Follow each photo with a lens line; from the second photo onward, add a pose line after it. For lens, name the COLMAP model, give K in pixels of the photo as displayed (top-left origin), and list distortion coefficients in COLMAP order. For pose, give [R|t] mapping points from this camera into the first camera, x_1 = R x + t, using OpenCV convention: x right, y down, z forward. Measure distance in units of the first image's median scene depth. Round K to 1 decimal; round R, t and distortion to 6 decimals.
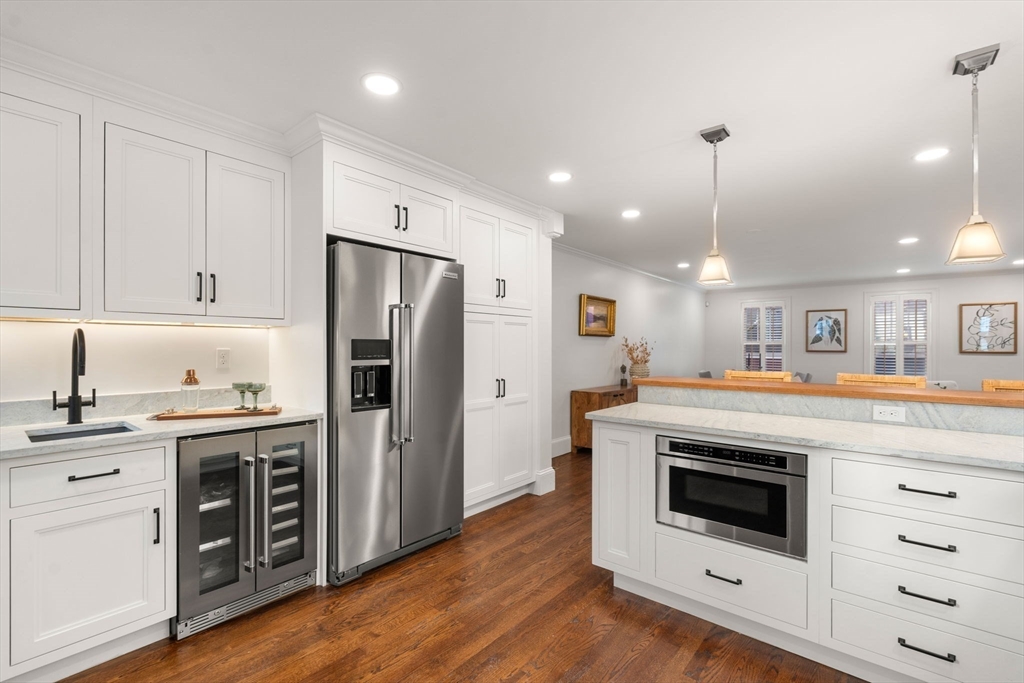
lens RADIAL K [[455.8, 0, 510.2], [0, 455.8, 344.8], [0, 0, 1]] dist [-0.004118, -0.000846]
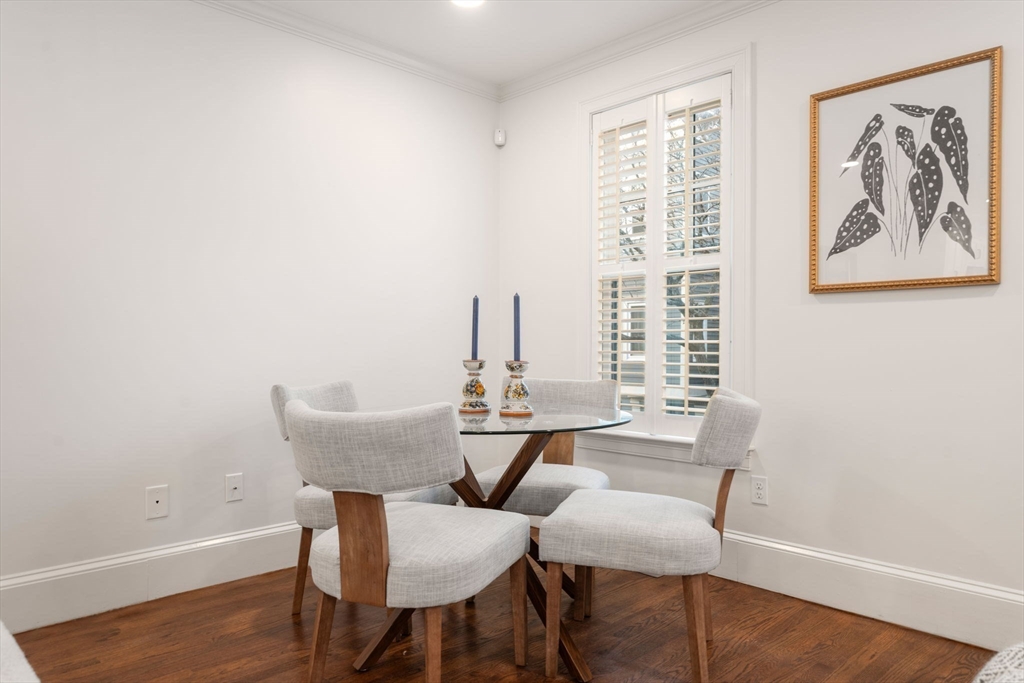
lens RADIAL K [[694.6, 0, 513.1], [0, 694.6, 344.7], [0, 0, 1]] dist [-0.009273, -0.003248]
pose [[0.996105, -0.003701, -0.088092, 0.559754], [0.003671, 0.999993, -0.000507, 0.039253], [0.088093, 0.000182, 0.996112, 0.694622]]
